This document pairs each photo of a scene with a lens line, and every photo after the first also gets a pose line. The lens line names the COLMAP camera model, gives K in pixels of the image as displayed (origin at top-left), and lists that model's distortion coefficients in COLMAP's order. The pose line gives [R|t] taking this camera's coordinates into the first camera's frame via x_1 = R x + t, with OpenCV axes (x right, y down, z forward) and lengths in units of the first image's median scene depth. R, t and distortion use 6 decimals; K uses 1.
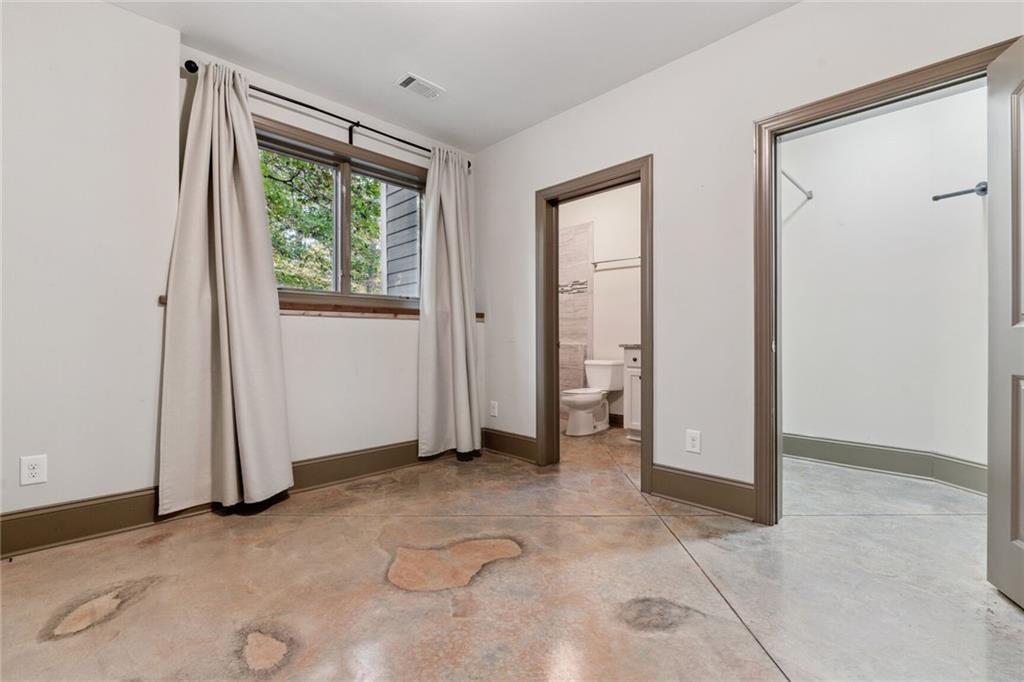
lens RADIAL K [[429.8, 0, 512.3], [0, 429.8, 342.2], [0, 0, 1]] dist [-0.003668, -0.000430]
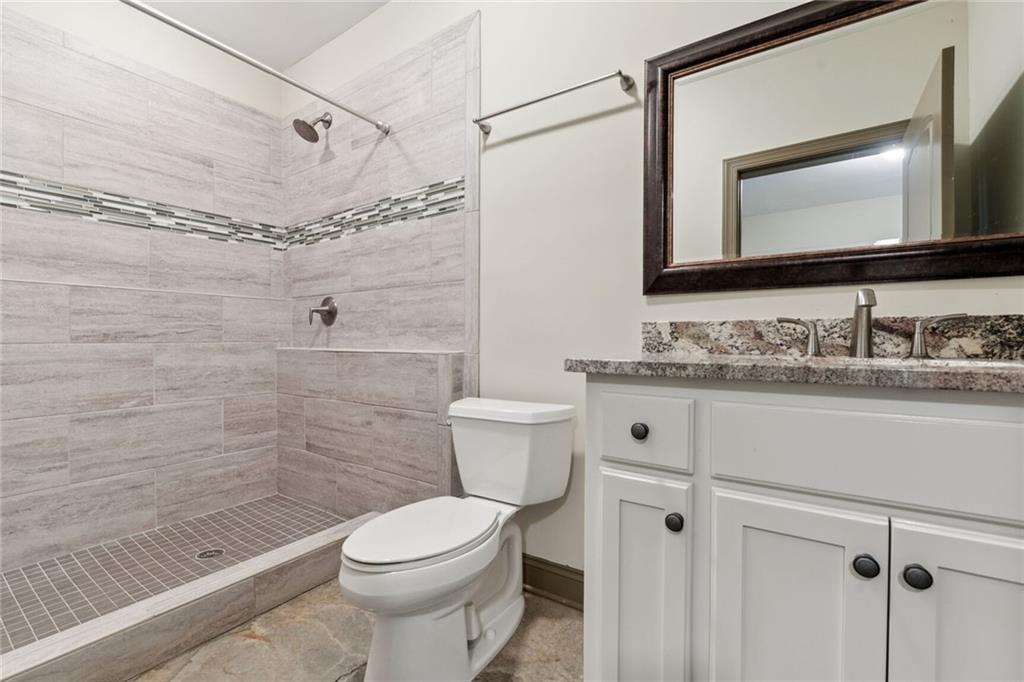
lens RADIAL K [[429.8, 0, 513.2], [0, 429.8, 340.4], [0, 0, 1]] dist [-0.003668, -0.000430]
pose [[0.979177, 0.001741, 0.203000, 0.143060], [-0.000989, 0.999992, -0.003806, -0.003953], [-0.203006, 0.003526, 0.979171, 0.642124]]
